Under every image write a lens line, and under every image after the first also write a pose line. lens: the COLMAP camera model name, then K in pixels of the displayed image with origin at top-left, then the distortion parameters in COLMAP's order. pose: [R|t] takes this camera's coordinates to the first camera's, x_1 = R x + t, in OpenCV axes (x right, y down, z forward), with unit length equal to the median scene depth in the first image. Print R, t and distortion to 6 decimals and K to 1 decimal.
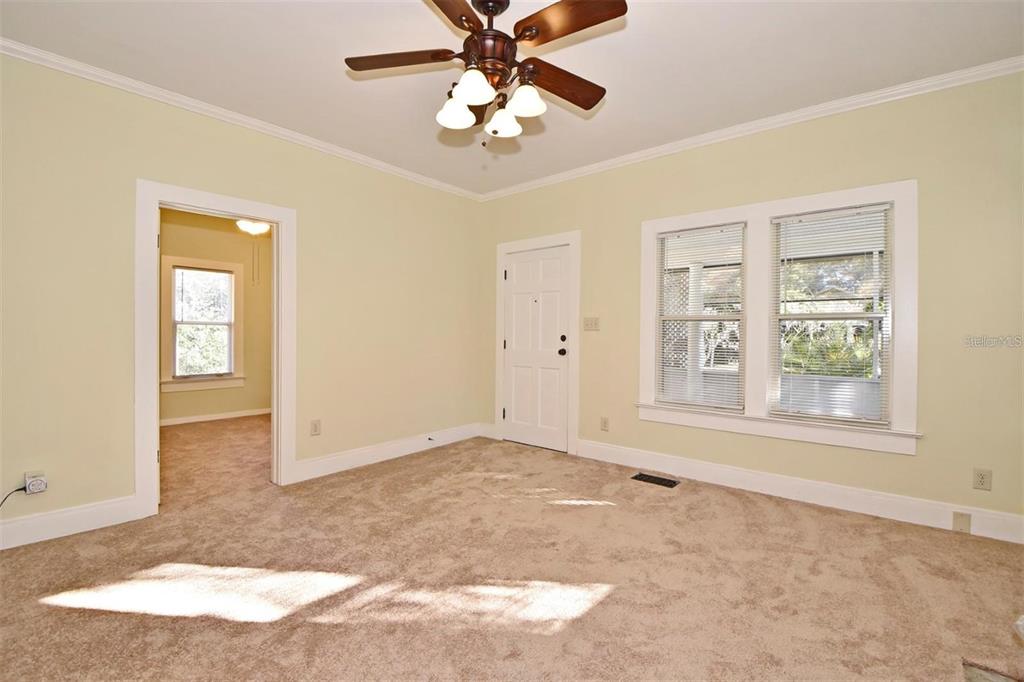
lens RADIAL K [[476.4, 0, 512.0], [0, 476.4, 341.0], [0, 0, 1]] dist [0.001537, -0.019639]
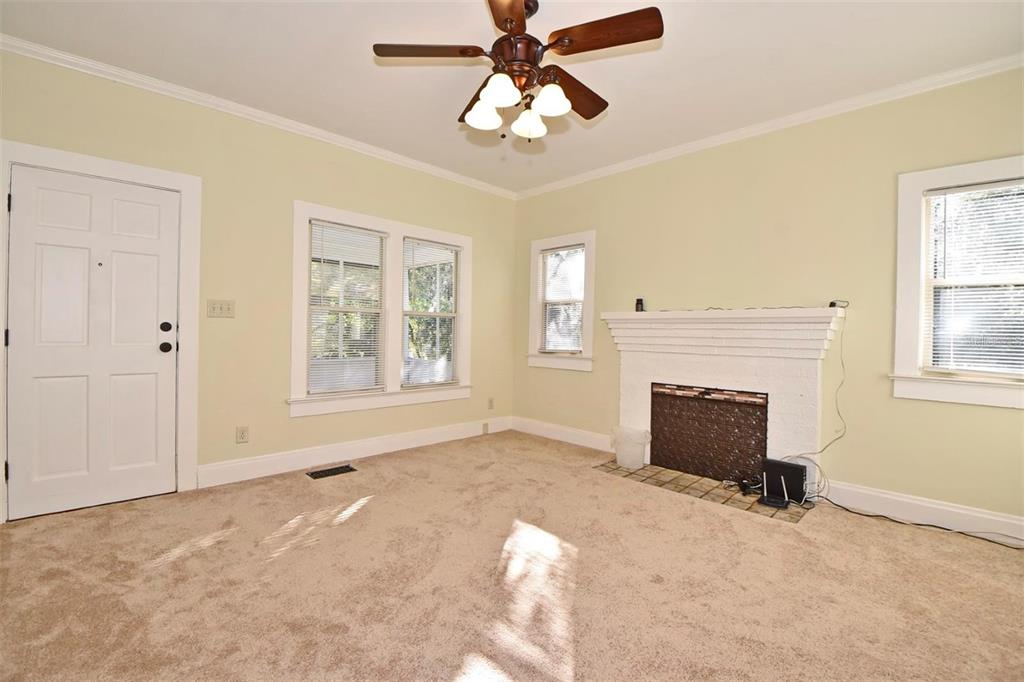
lens RADIAL K [[476.4, 0, 512.0], [0, 476.4, 341.0], [0, 0, 1]] dist [0.001537, -0.019639]
pose [[0.053514, -0.026966, 0.998203, -0.729938], [-0.006676, 0.999603, 0.027362, -0.010122], [-0.998545, -0.008128, 0.053313, 0.636852]]
